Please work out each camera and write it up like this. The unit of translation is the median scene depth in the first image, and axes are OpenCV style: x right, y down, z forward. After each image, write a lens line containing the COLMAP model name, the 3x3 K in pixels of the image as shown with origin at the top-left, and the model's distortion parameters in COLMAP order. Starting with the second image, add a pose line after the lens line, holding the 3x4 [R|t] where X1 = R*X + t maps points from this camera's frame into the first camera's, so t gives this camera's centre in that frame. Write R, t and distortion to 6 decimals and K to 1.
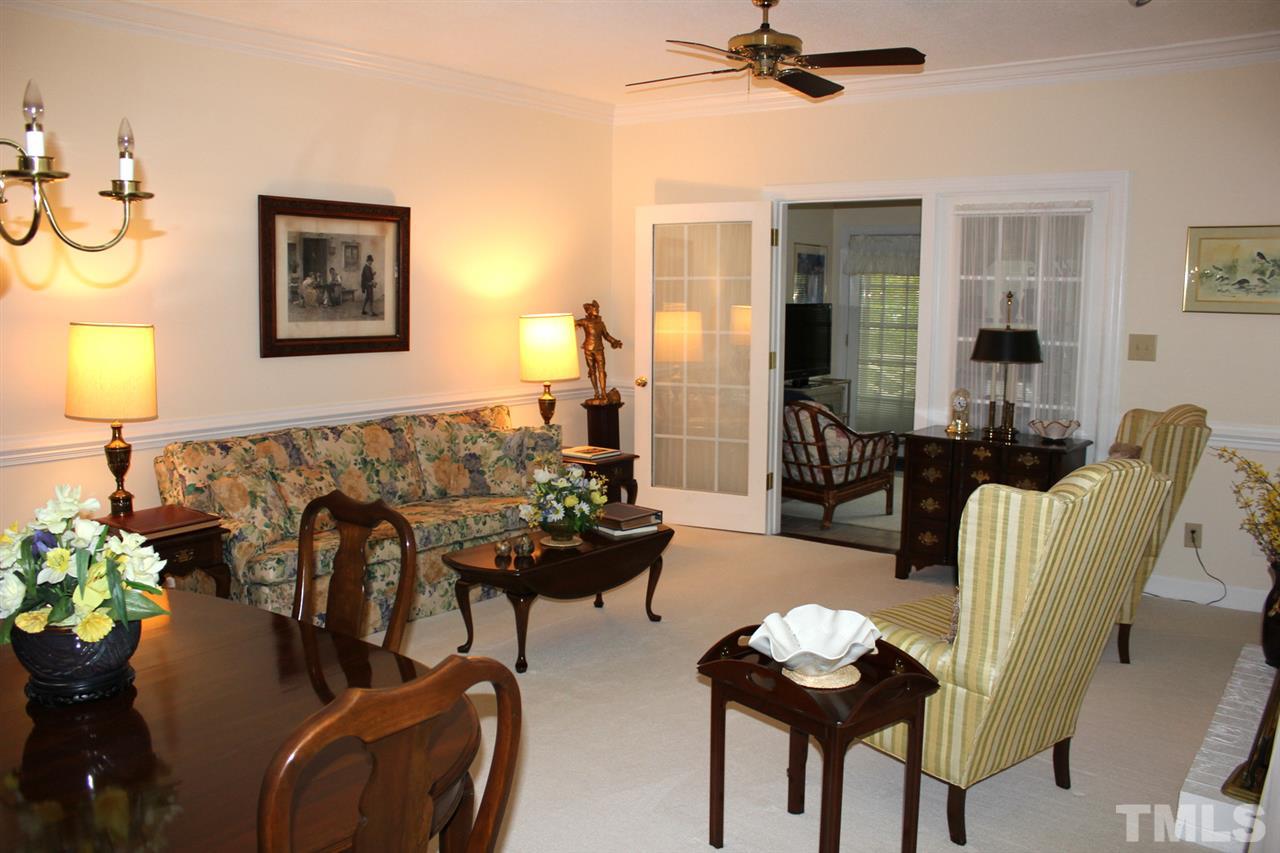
lens RADIAL K [[1055.1, 0, 640.0], [0, 1055.1, 426.5], [0, 0, 1]] dist [-0.166333, 0.145773]
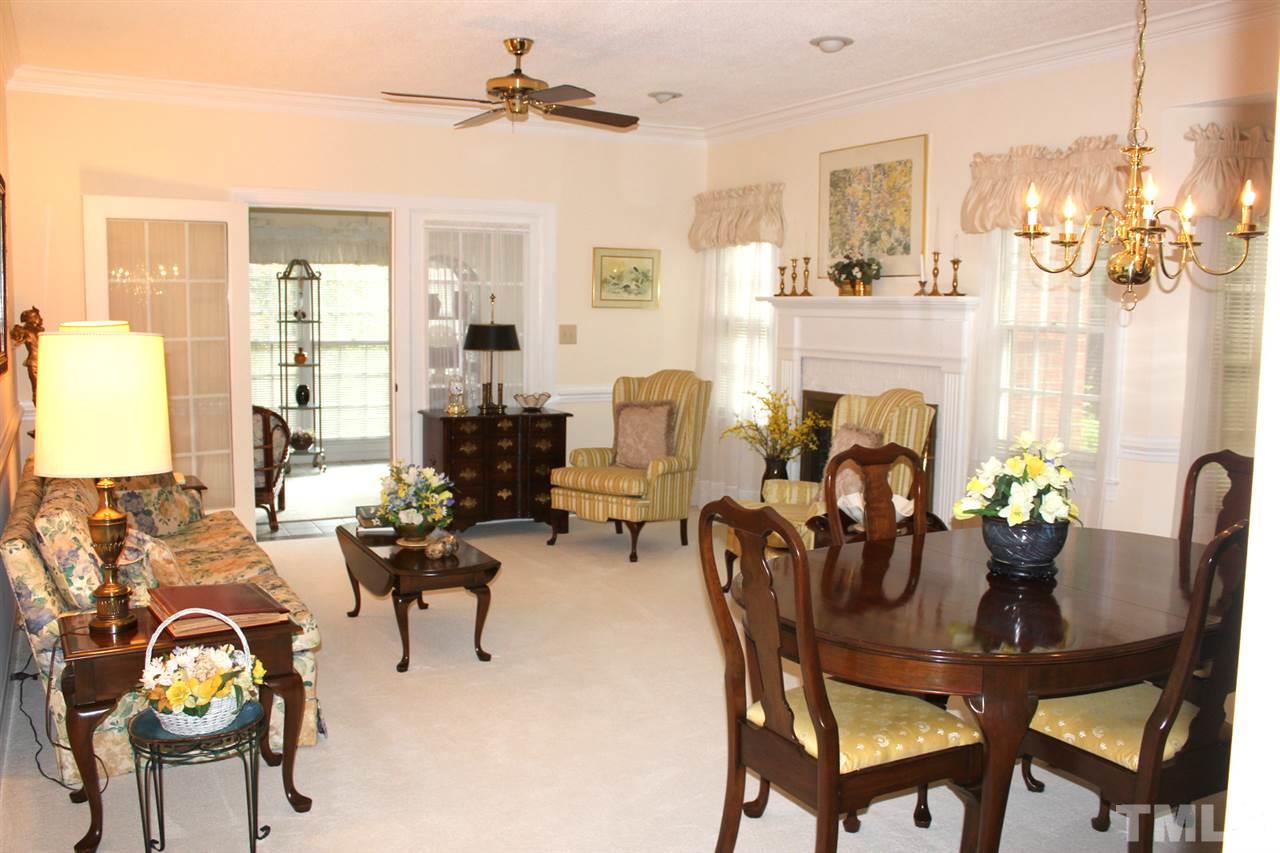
lens RADIAL K [[1102.0, 0, 640.0], [0, 1102.0, 426.5], [0, 0, 1]] dist [-0.164020, 0.160886]
pose [[0.415708, -0.102851, 0.903664, -0.772677], [0.104949, 0.992373, 0.064668, -0.039112], [-0.903423, 0.067956, 0.423331, 0.293325]]
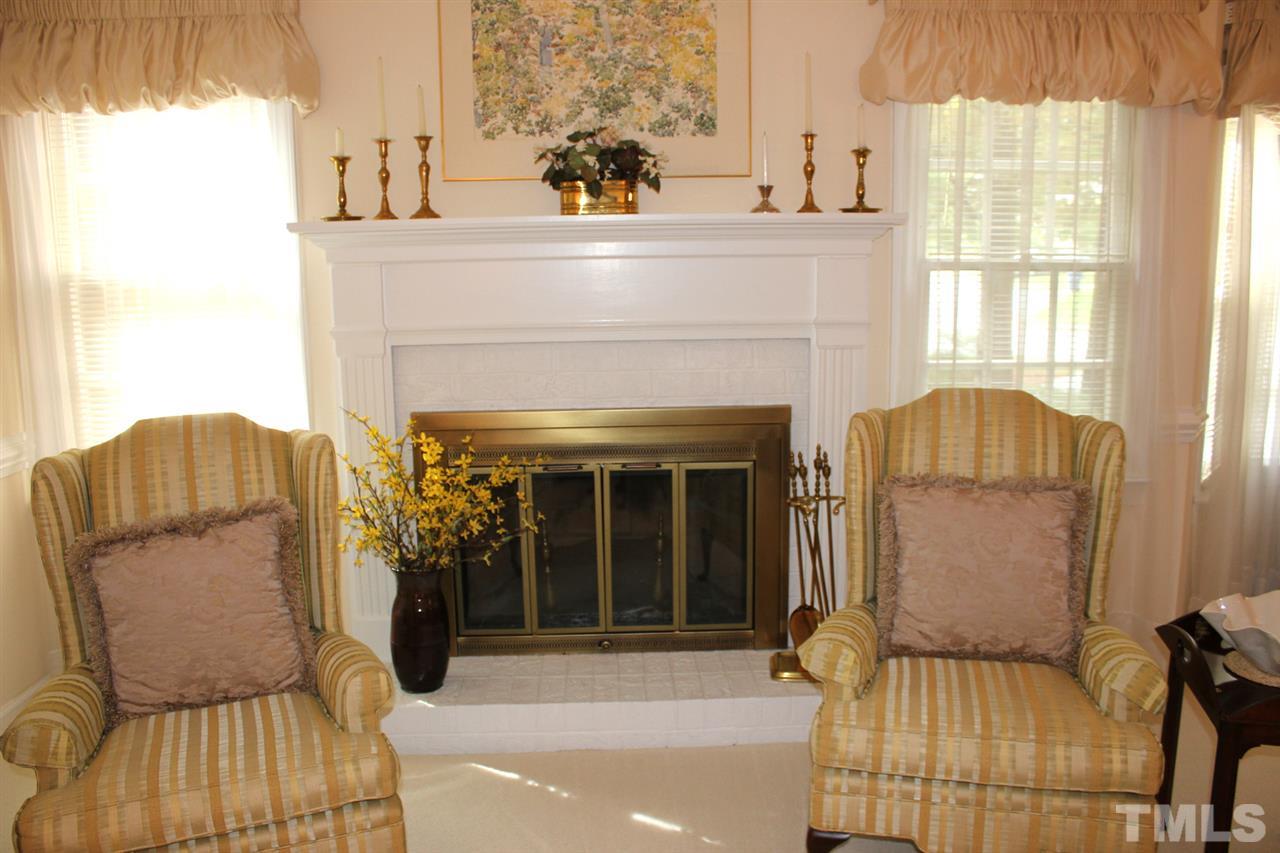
lens RADIAL K [[1102.0, 0, 640.0], [0, 1102.0, 426.5], [0, 0, 1]] dist [-0.164020, 0.160886]
pose [[-0.626474, -0.136385, 0.767417, -0.072519], [0.103270, 0.961369, 0.255157, -0.118370], [-0.772571, 0.239100, -0.588189, 0.941493]]
